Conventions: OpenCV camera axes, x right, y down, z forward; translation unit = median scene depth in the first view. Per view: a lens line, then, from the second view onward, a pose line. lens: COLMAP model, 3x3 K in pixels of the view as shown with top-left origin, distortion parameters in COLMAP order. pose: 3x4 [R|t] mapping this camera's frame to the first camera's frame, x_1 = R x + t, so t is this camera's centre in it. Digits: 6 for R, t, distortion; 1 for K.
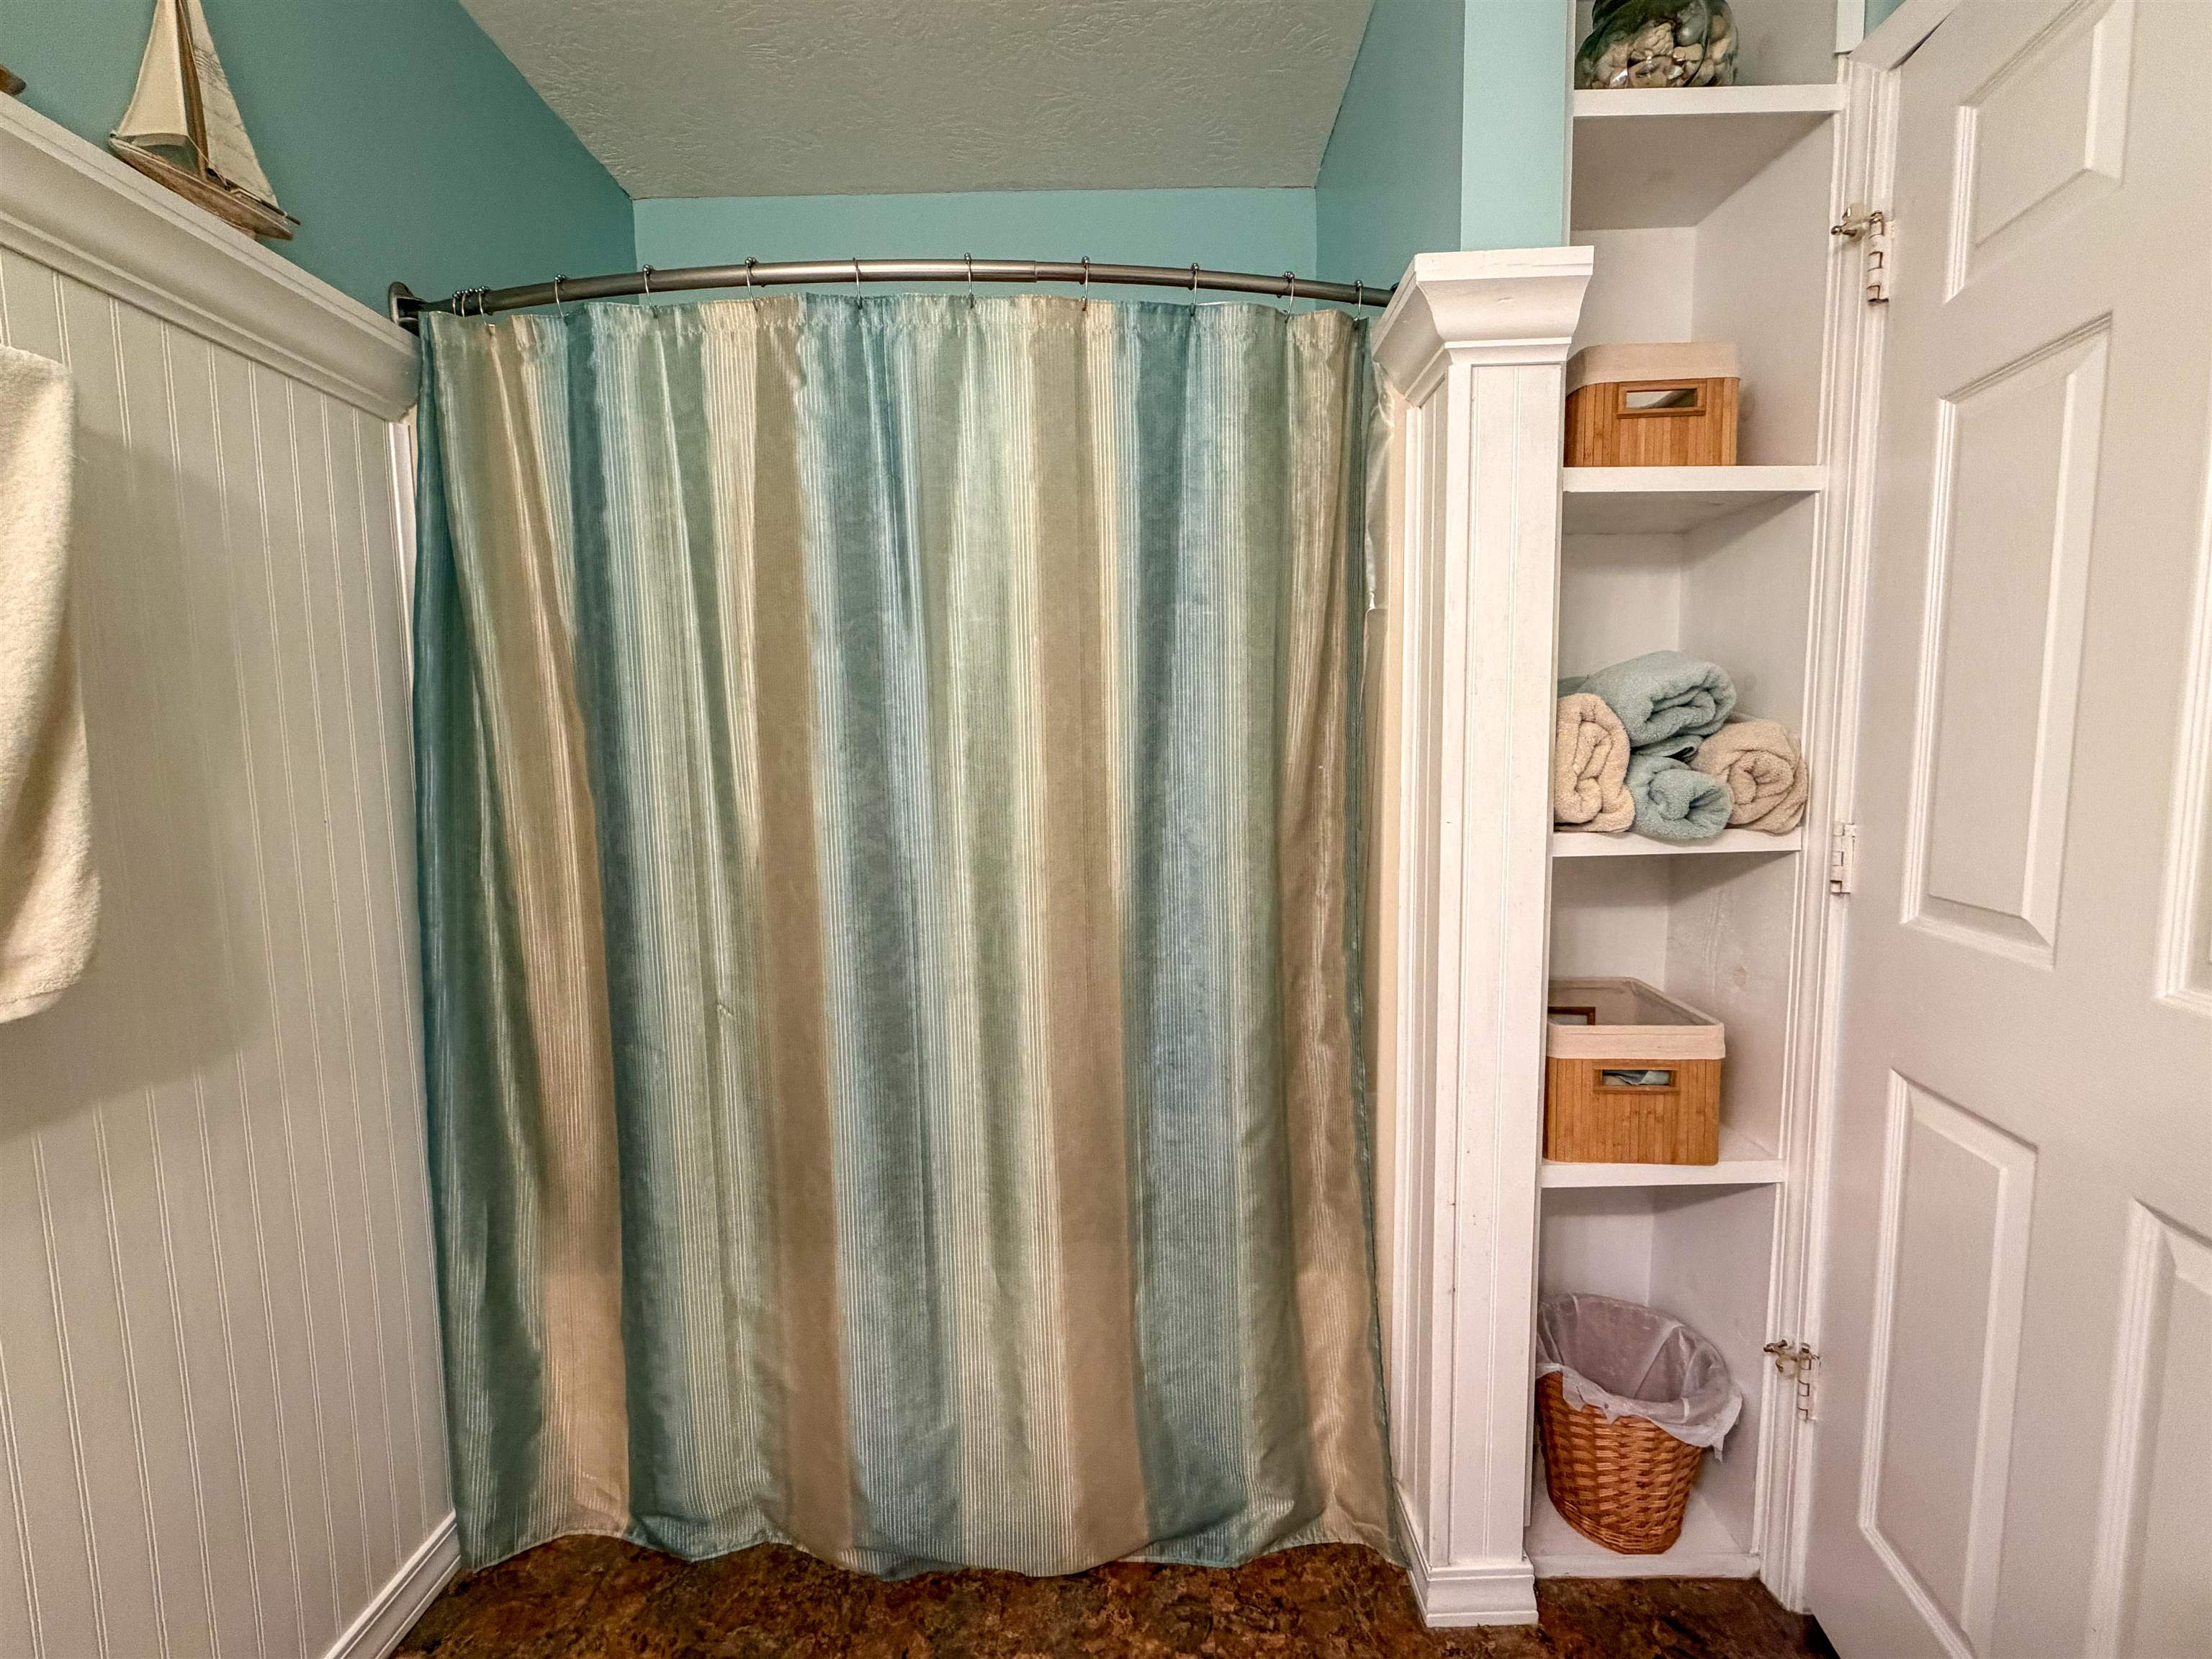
lens RADIAL K [[891.9, 0, 1110.6], [0, 891.9, 821.6], [0, 0, 1]] dist [0.001567, 0.000237]
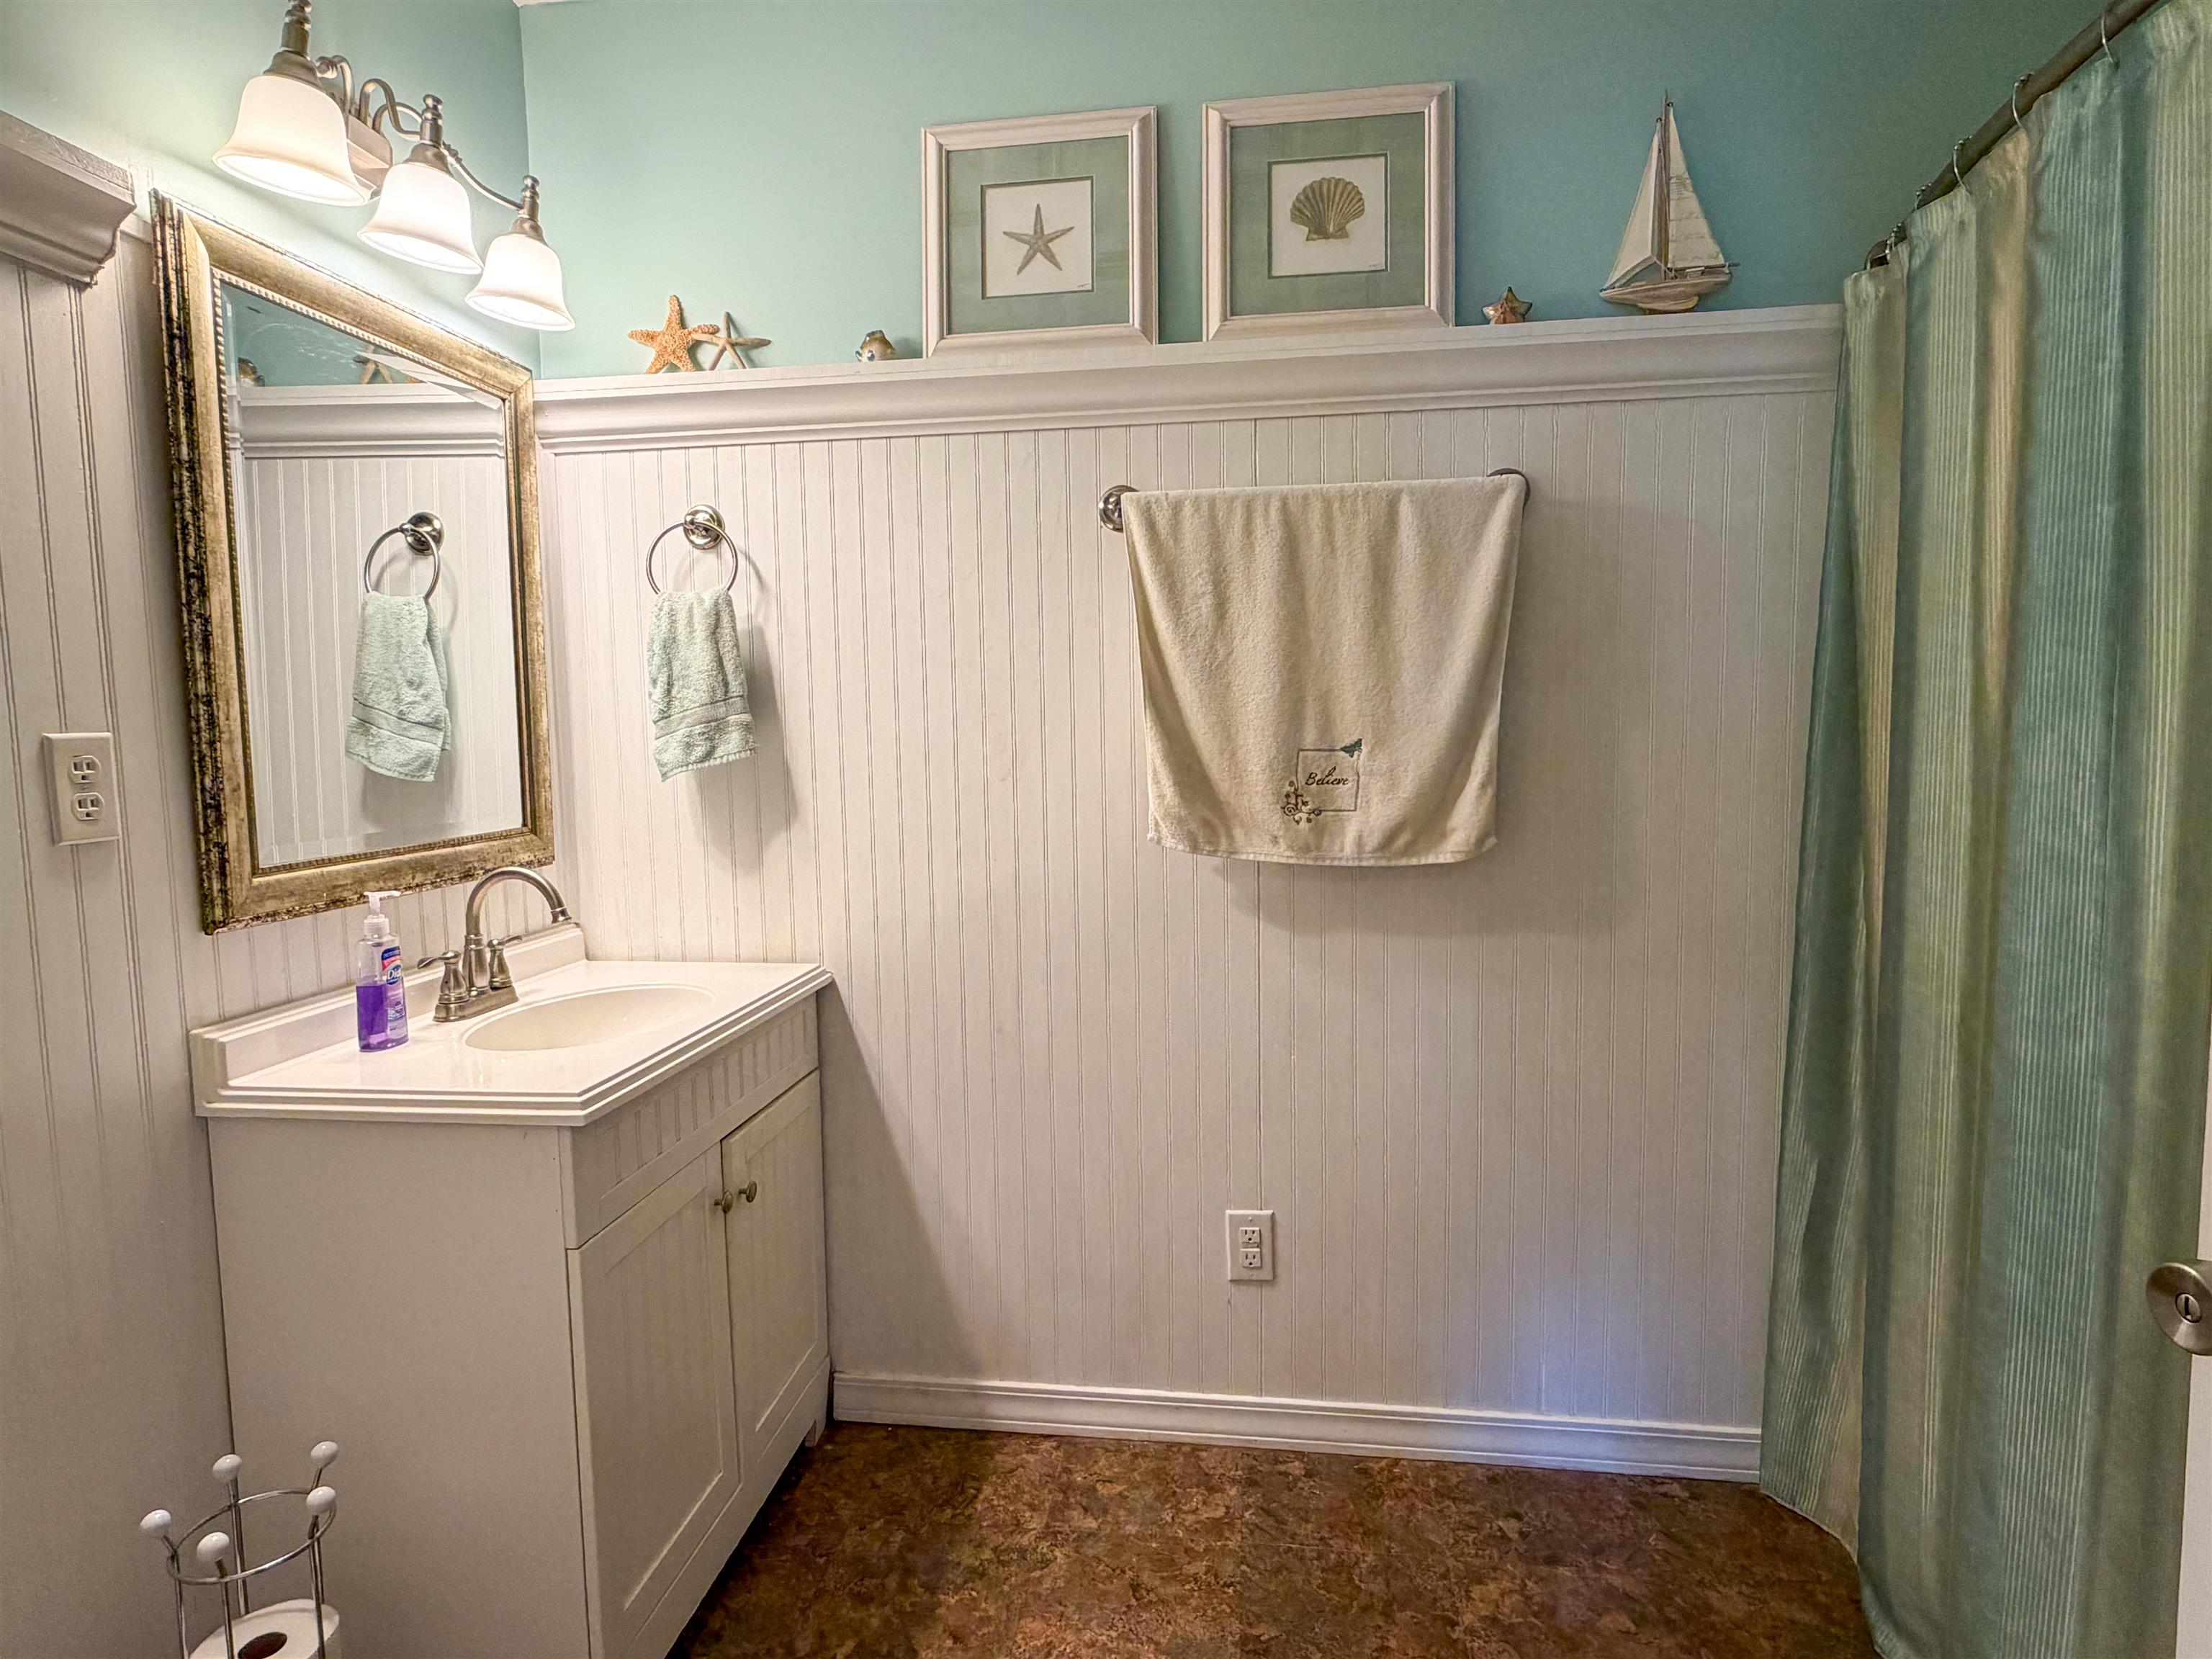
lens RADIAL K [[1248.4, 0, 1106.8], [0, 1248.4, 832.4], [0, 0, 1]] dist [-0.000397, -0.001651]
pose [[-0.115527, 0.098147, -0.988444, 0.975167], [-0.067602, 0.992022, 0.106403, -0.043194], [0.991001, 0.079113, -0.107970, 0.436920]]
